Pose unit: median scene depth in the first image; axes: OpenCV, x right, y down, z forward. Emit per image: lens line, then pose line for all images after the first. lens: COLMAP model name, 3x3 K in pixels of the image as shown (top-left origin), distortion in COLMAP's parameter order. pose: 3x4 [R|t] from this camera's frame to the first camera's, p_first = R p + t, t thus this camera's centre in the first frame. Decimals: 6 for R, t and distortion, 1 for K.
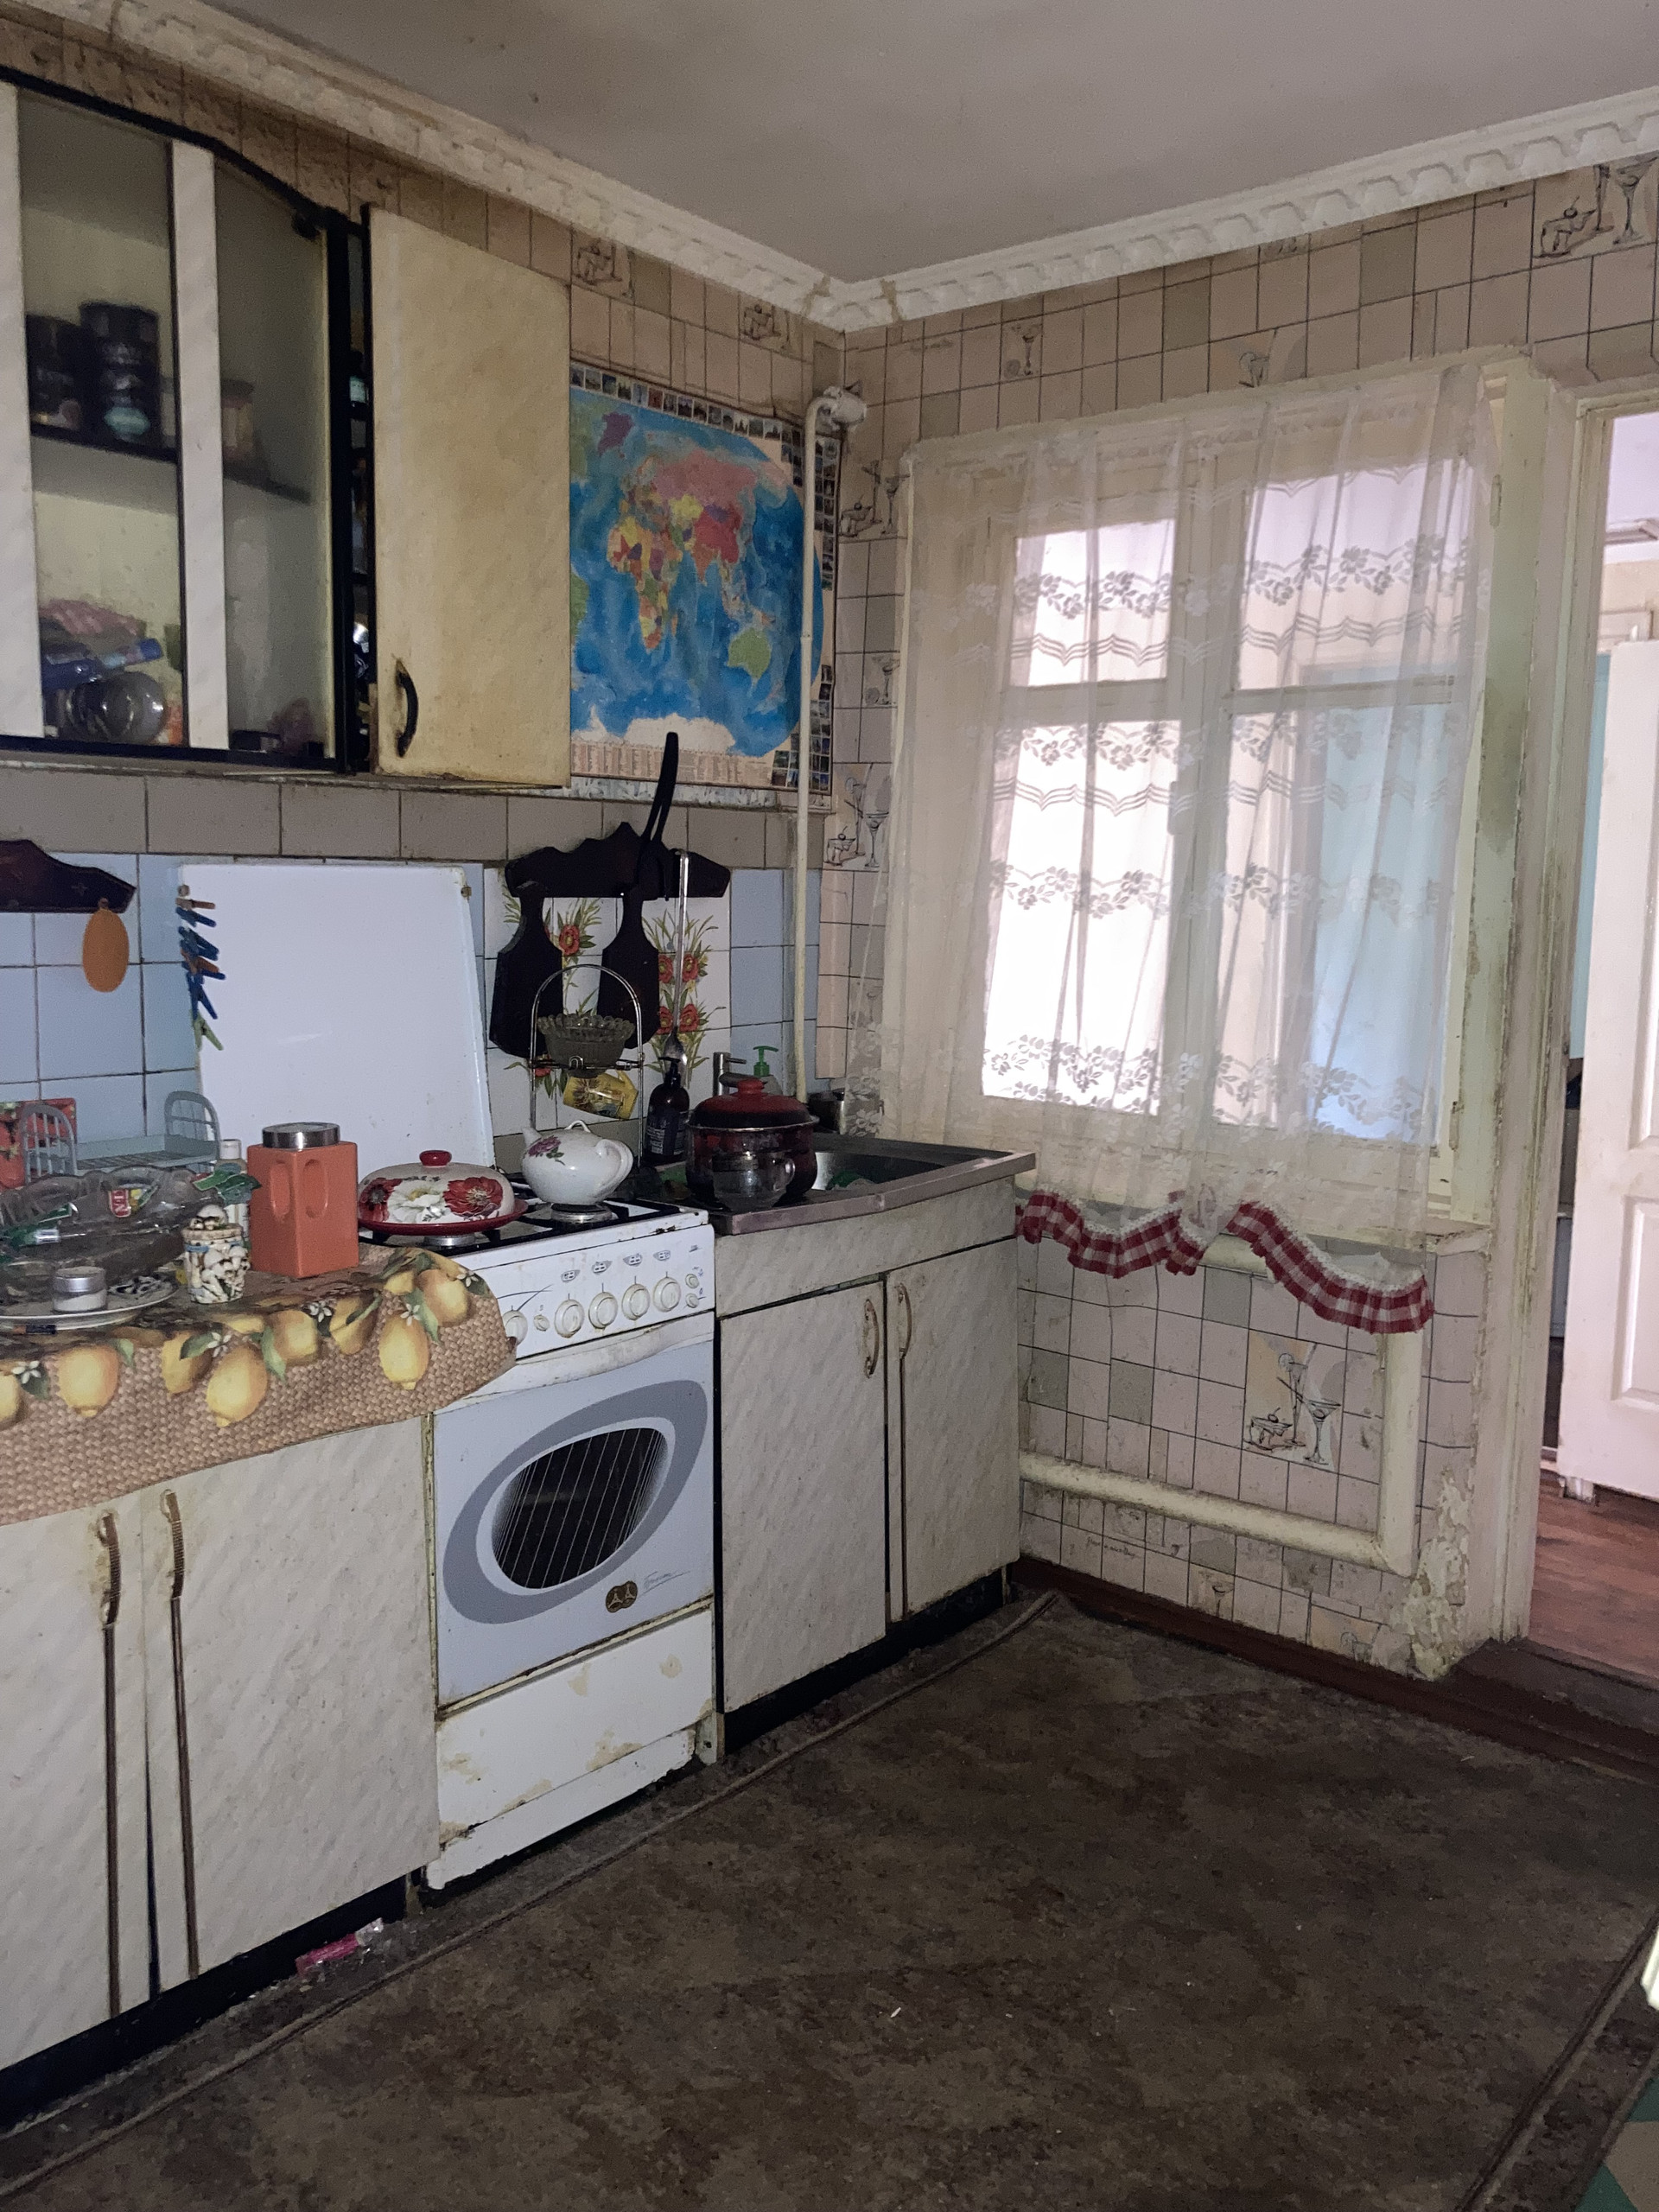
lens RADIAL K [[1829.3, 0, 841.1], [0, 1829.3, 1111.7], [0, 0, 1]] dist [0.047717, -0.070032]
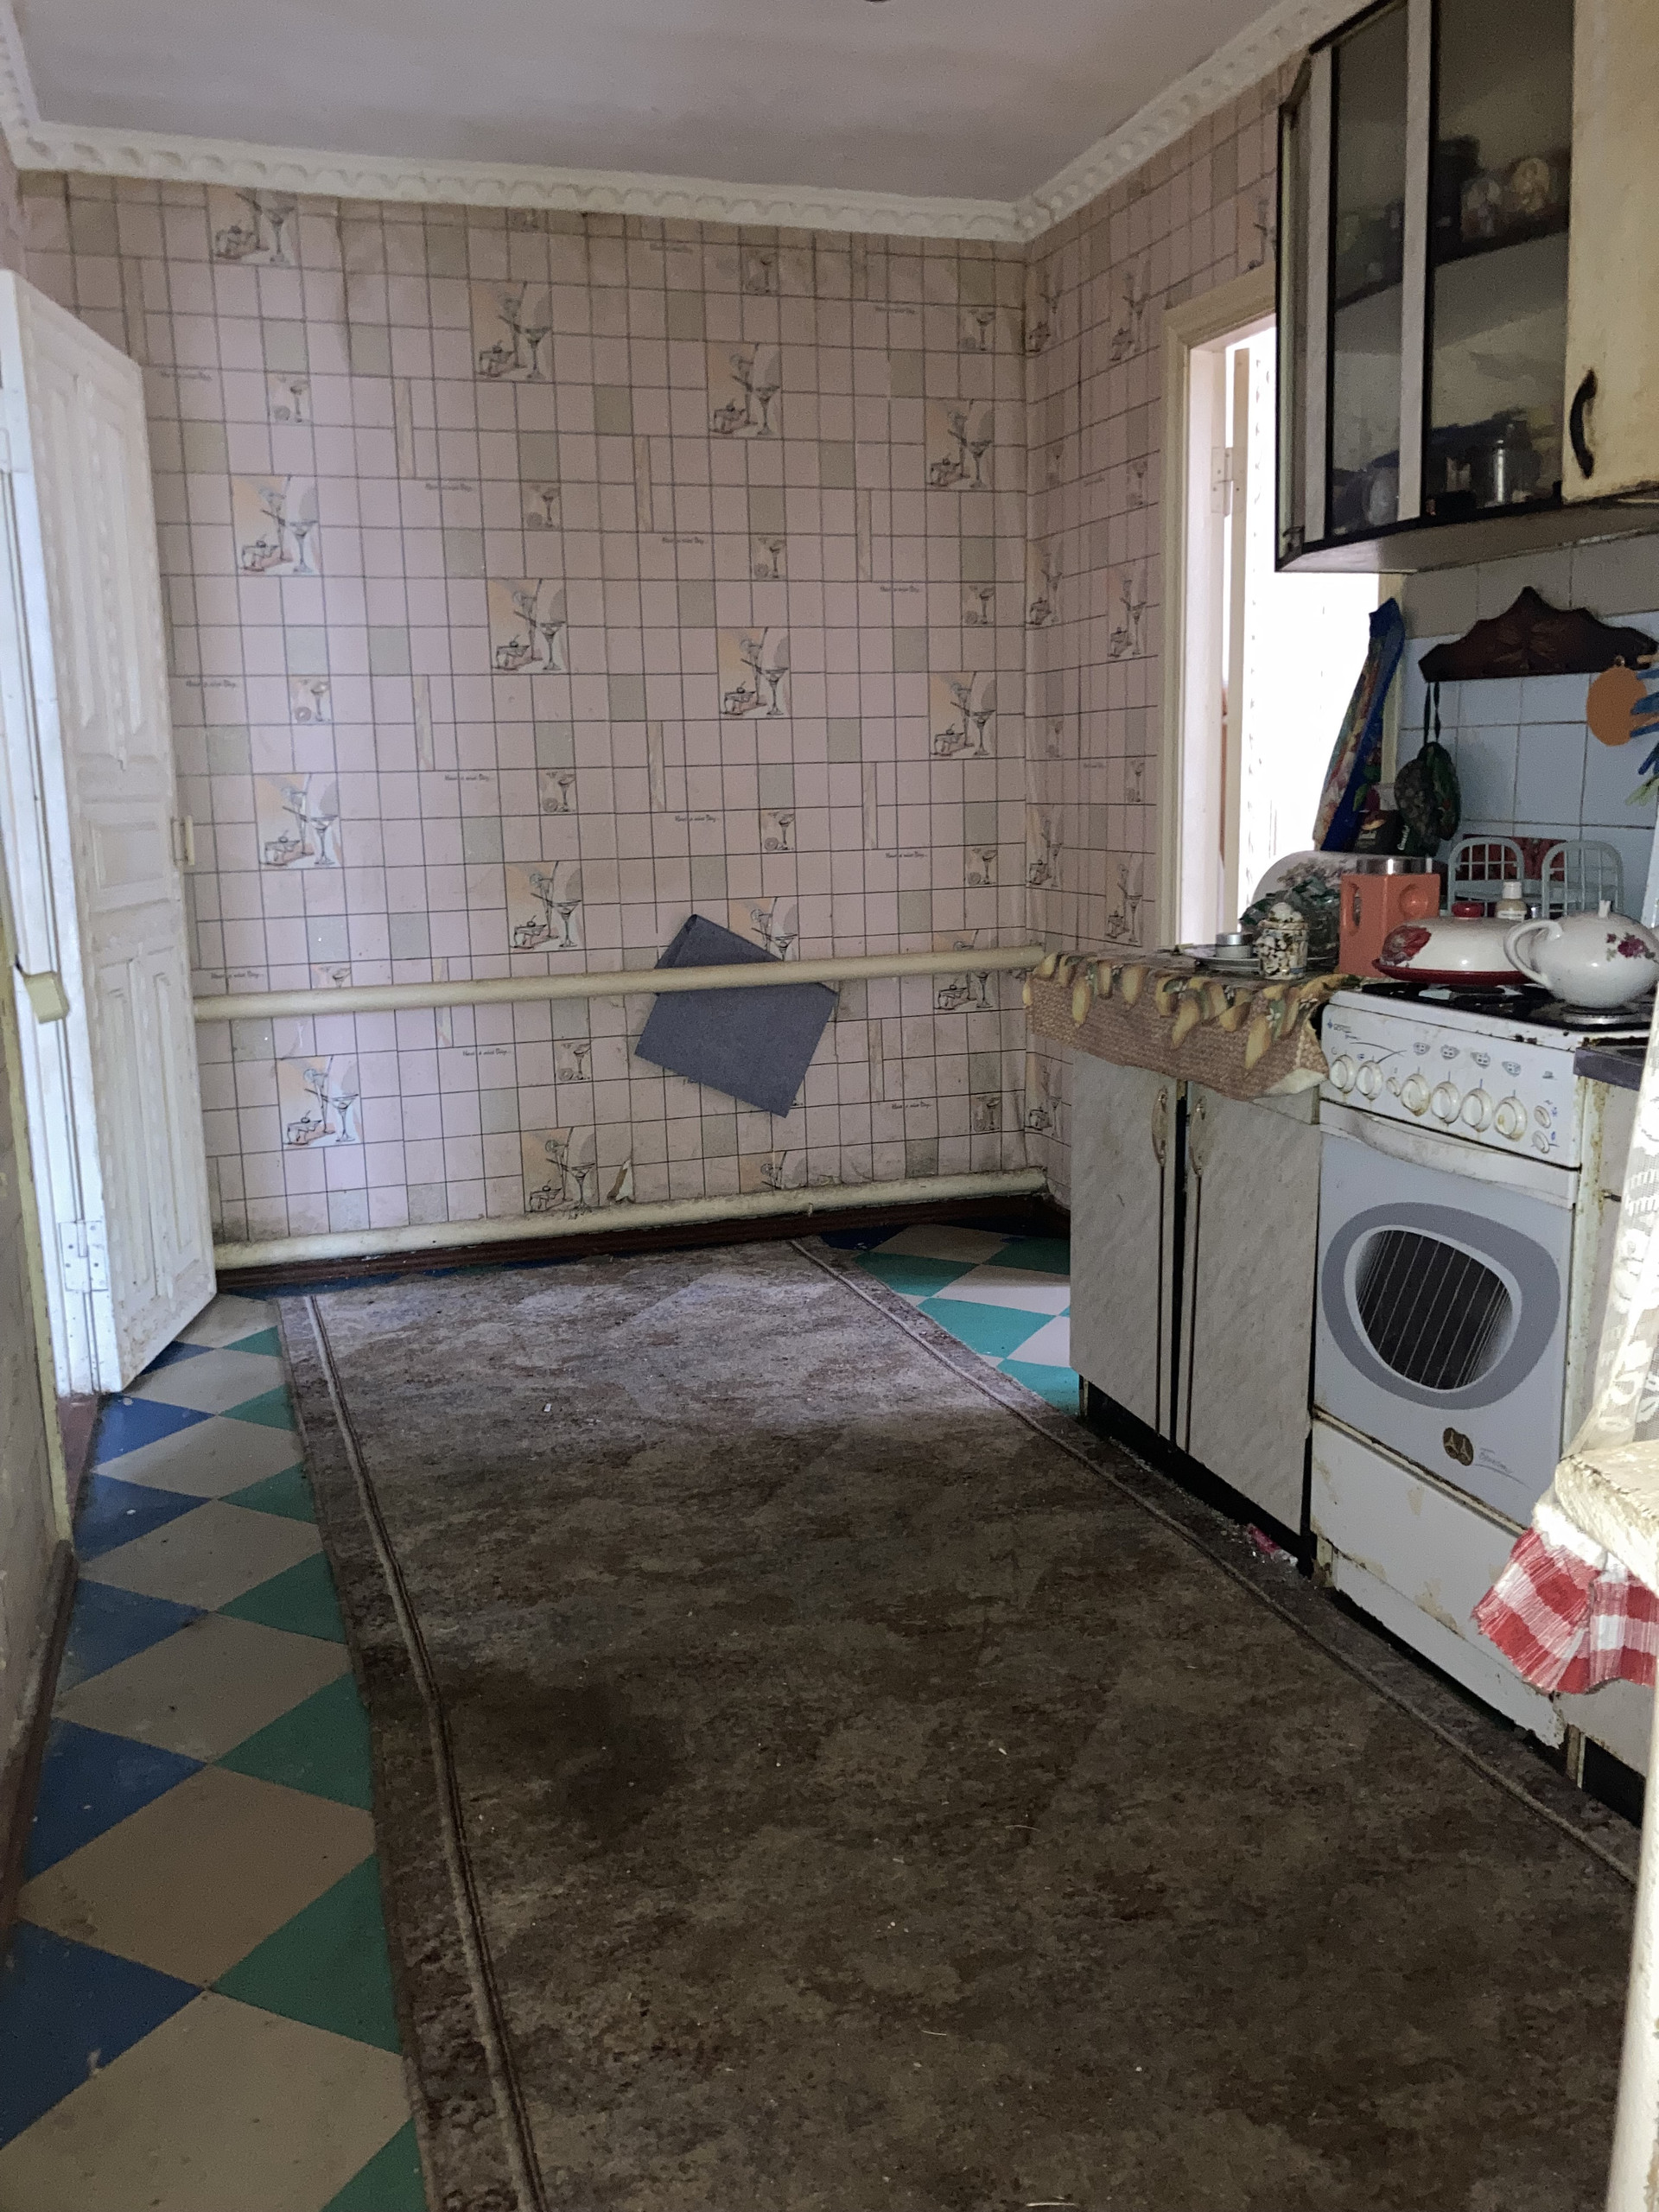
lens RADIAL K [[1829.3, 0, 836.1], [0, 1829.3, 1105.7], [0, 0, 1]] dist [0.047717, -0.070032]
pose [[-0.537781, 0.143314, -0.830814, 0.780426], [-0.098567, 0.968001, 0.230780, -0.066310], [0.837303, 0.206000, -0.506447, 1.232409]]
